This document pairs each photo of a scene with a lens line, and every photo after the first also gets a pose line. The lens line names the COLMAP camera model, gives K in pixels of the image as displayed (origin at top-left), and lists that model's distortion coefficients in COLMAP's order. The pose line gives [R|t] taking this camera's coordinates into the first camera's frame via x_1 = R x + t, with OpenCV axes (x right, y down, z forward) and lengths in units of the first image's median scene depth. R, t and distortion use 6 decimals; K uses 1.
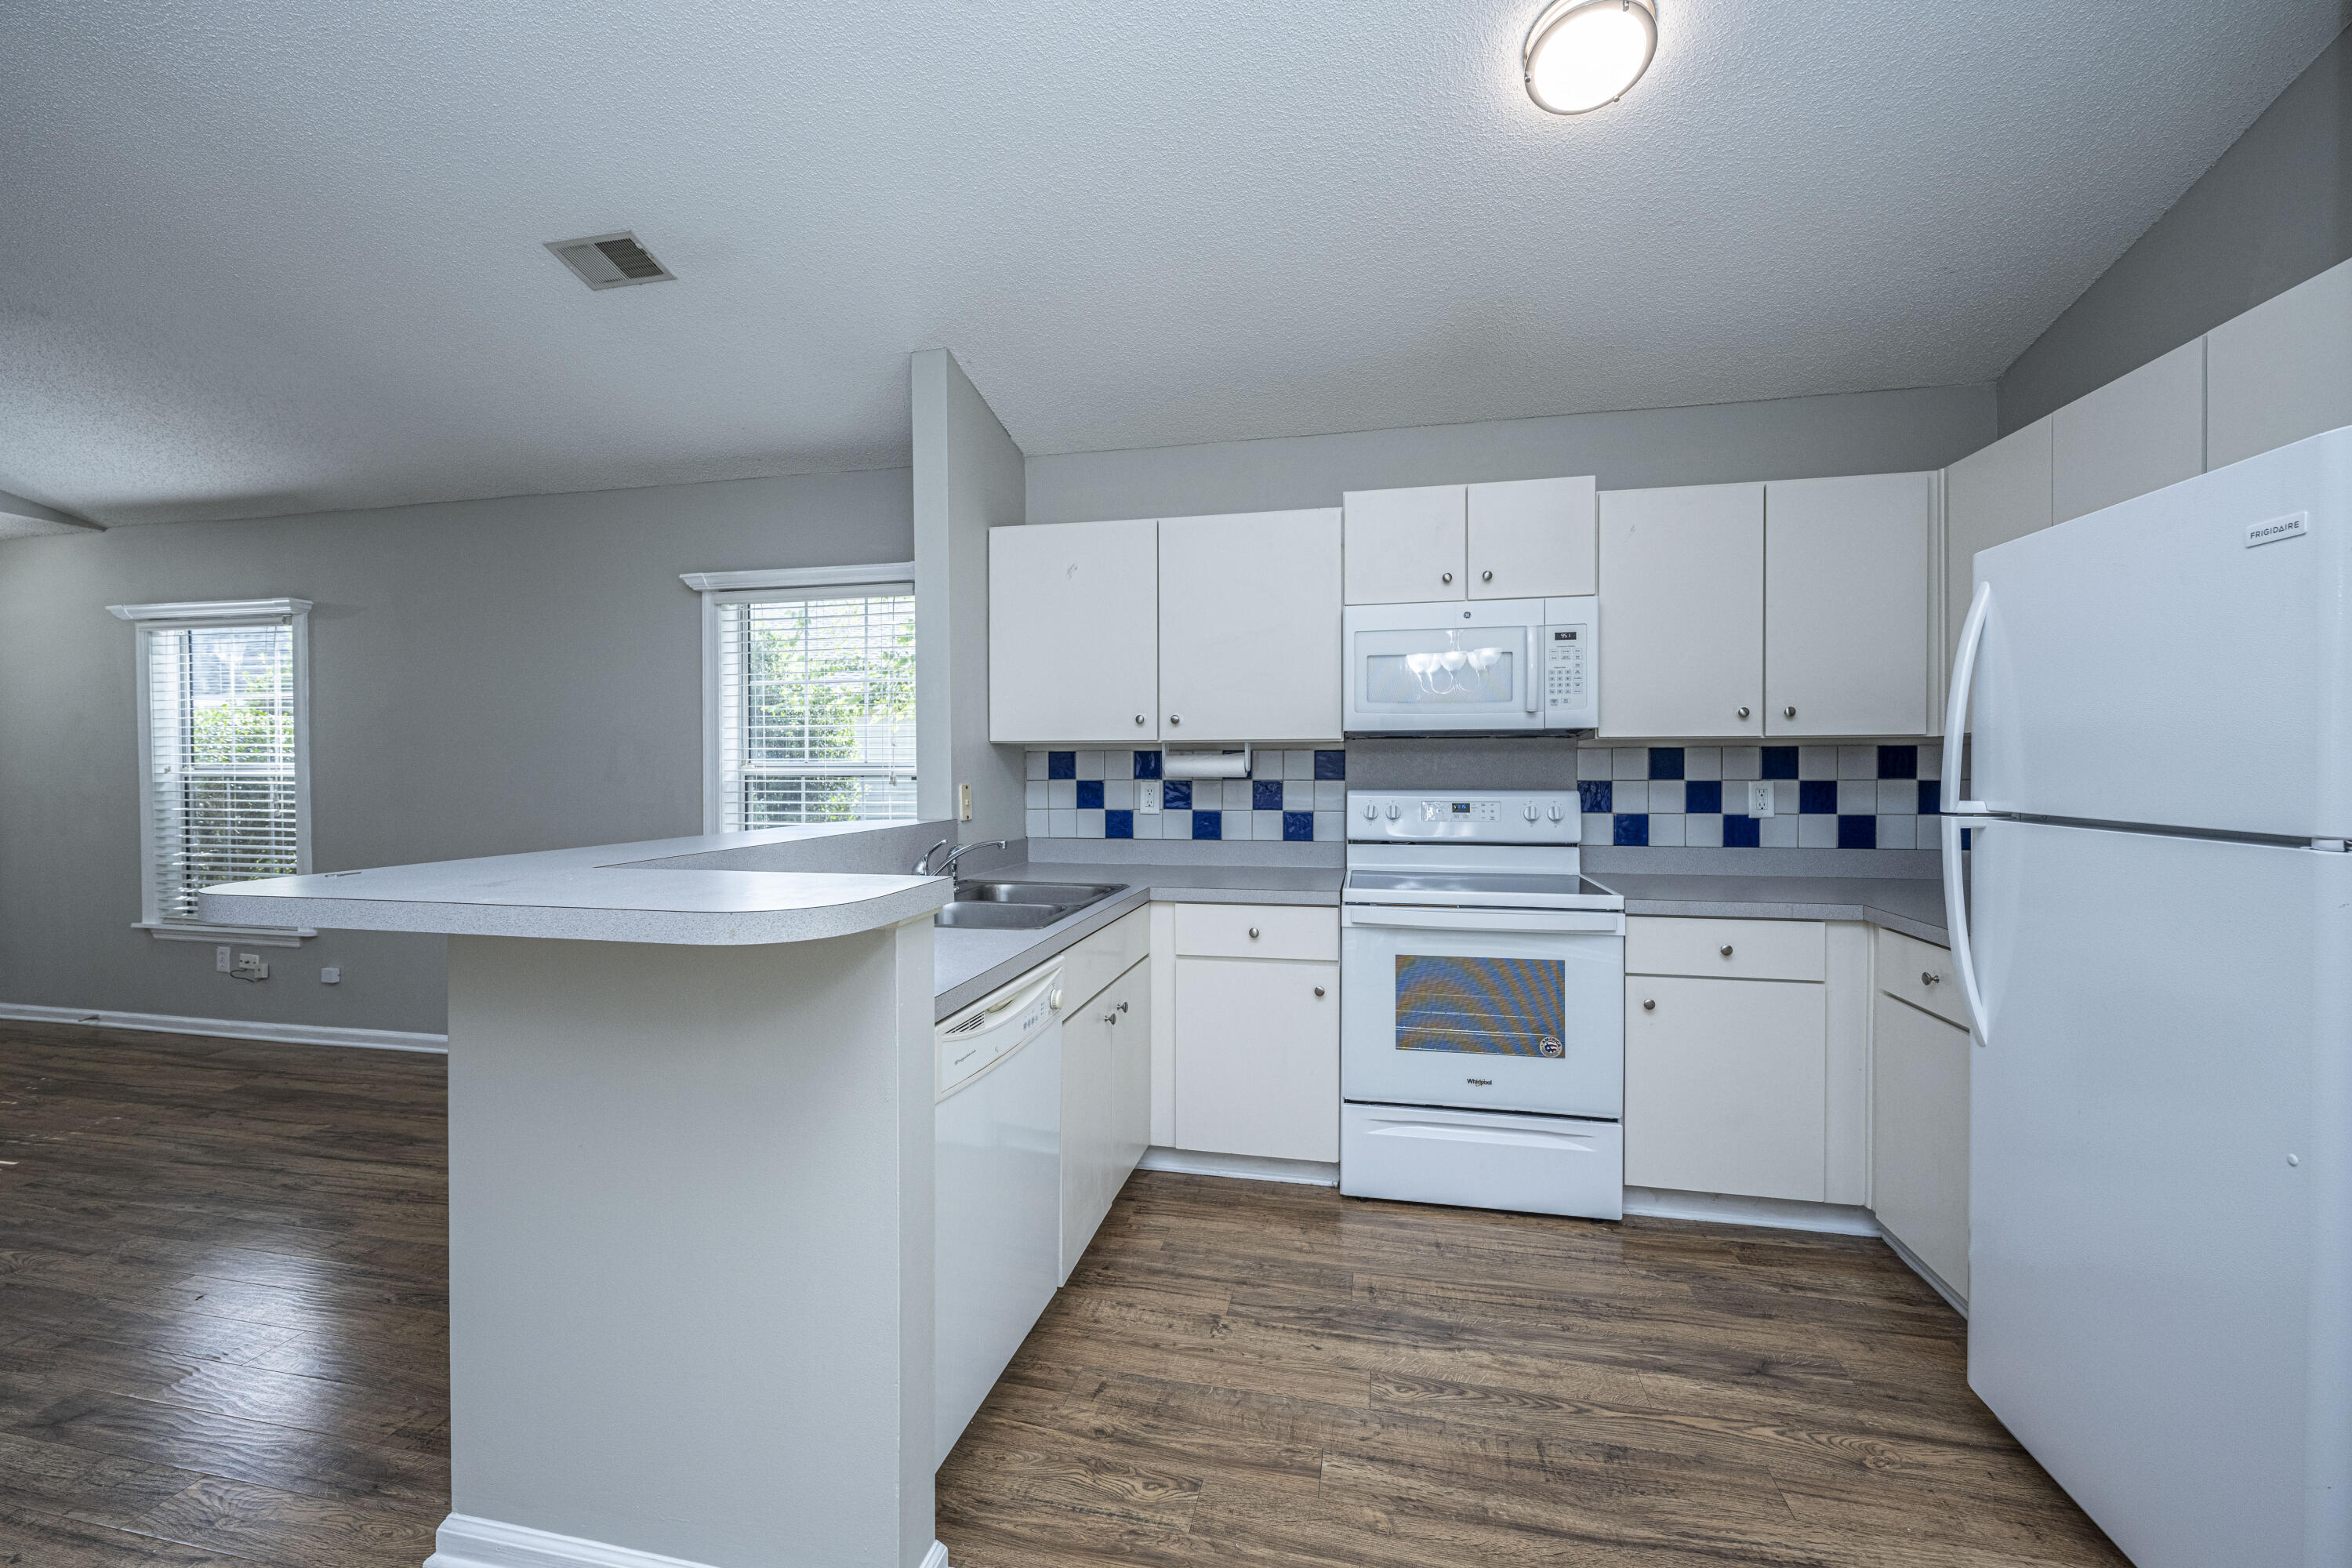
lens RADIAL K [[943.8, 0, 1183.1], [0, 943.8, 774.5], [0, 0, 1]] dist [-0.009315, 0.000156]
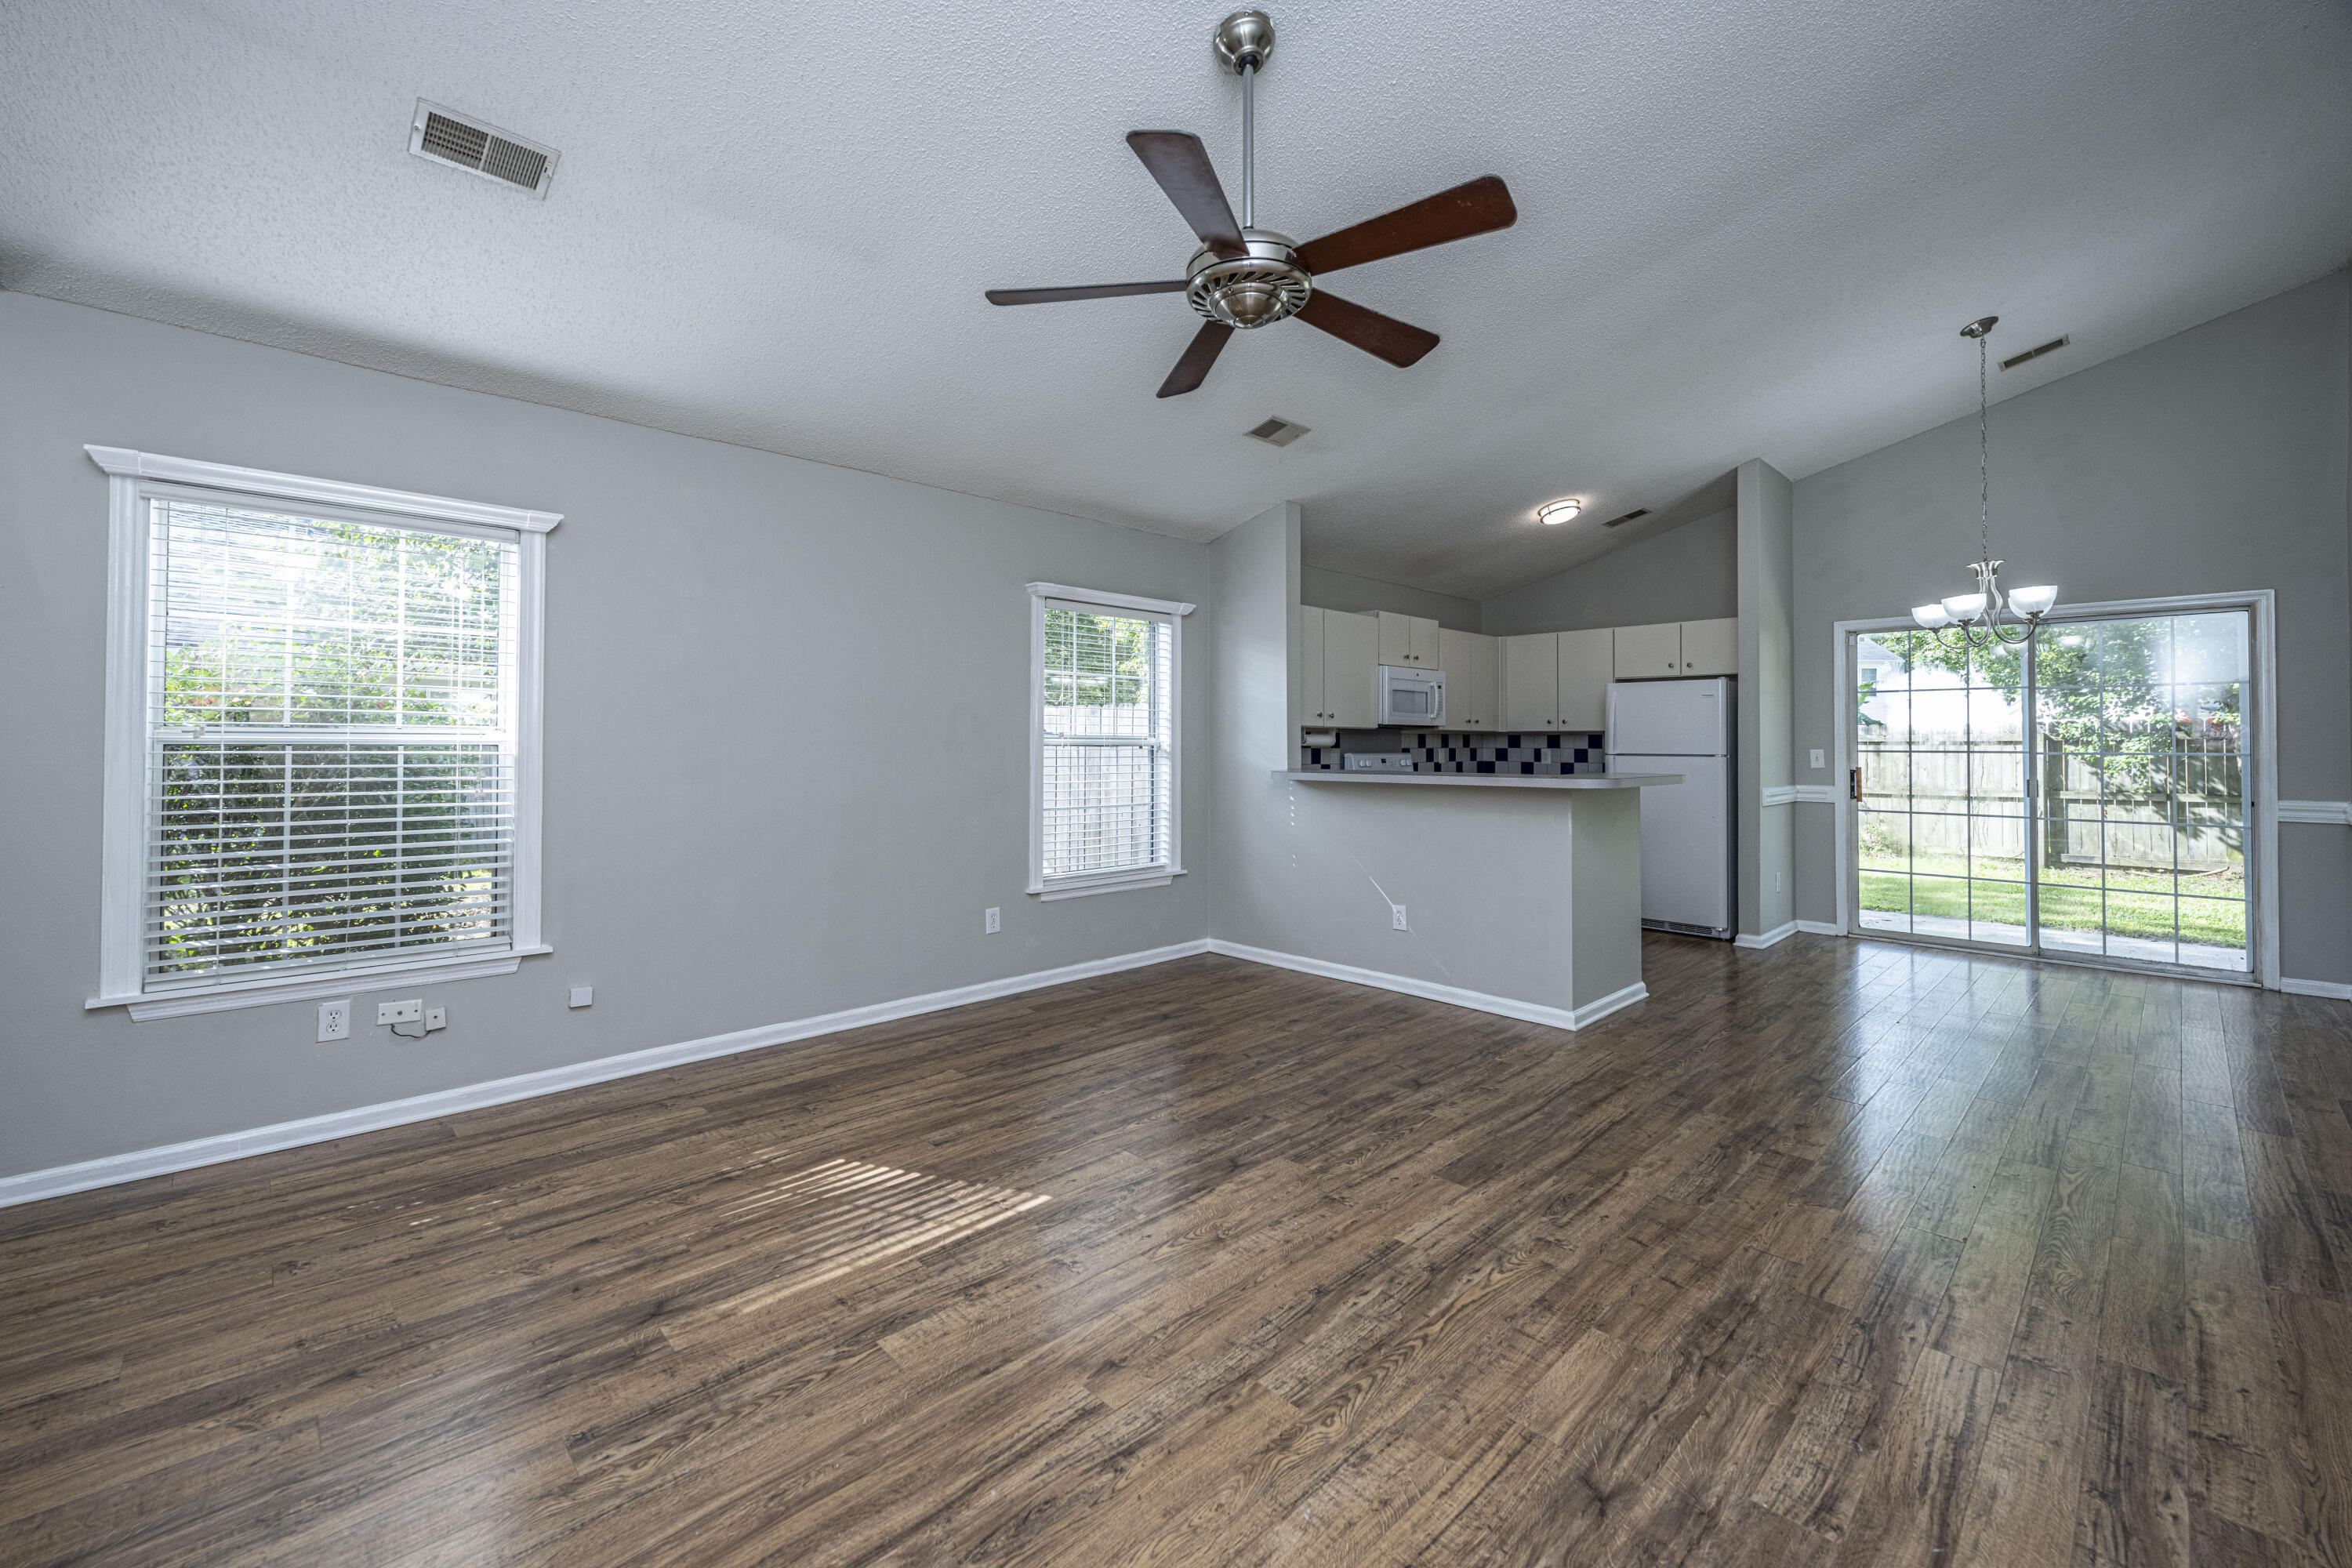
lens RADIAL K [[946.1, 0, 1179.3], [0, 946.1, 734.0], [0, 0, 1]] dist [-0.000475, -0.000038]
pose [[0.555496, 0.011959, 0.831433, -1.859019], [0.005962, 0.999814, -0.018364, 0.011896], [-0.831498, 0.015158, 0.555321, 0.206560]]
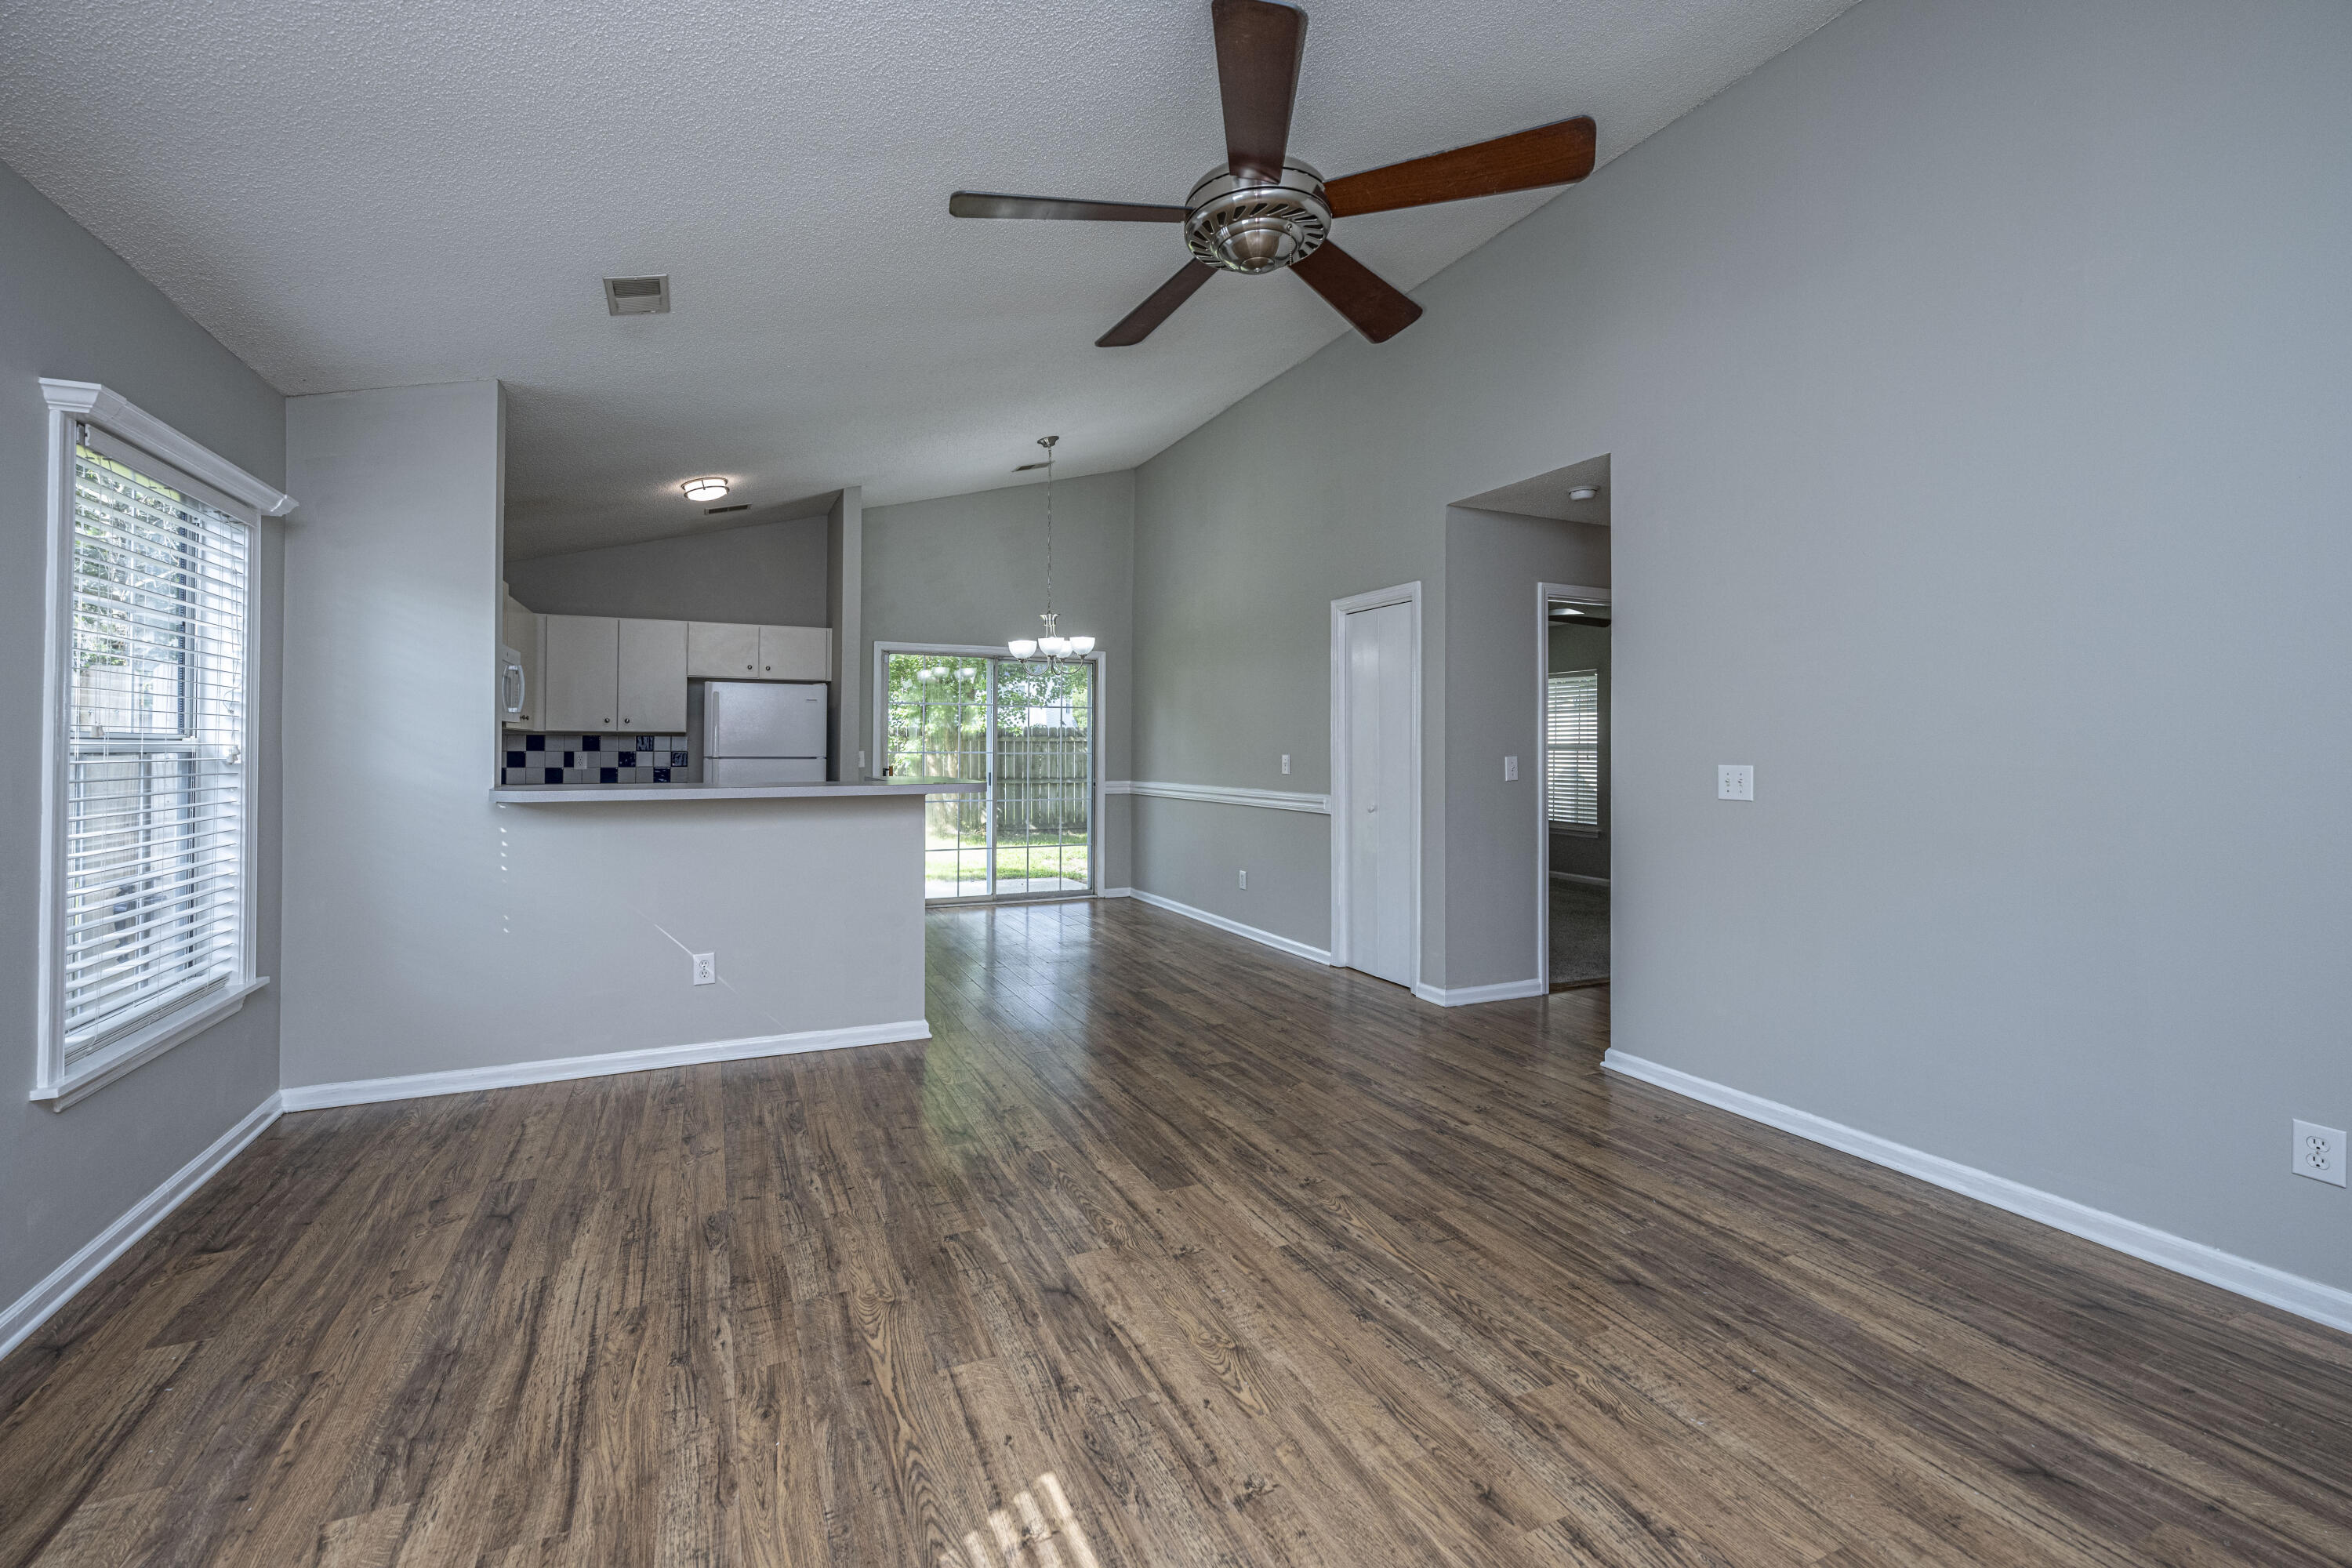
lens RADIAL K [[965.7, 0, 1110.7], [0, 965.7, 716.4], [0, 0, 1]] dist [-0.001666, -0.000317]
pose [[-0.569946, 0.027646, 0.821217, -1.688464], [0.008405, 0.999578, -0.027818, 0.001895], [-0.821639, -0.008952, -0.569937, 1.067268]]
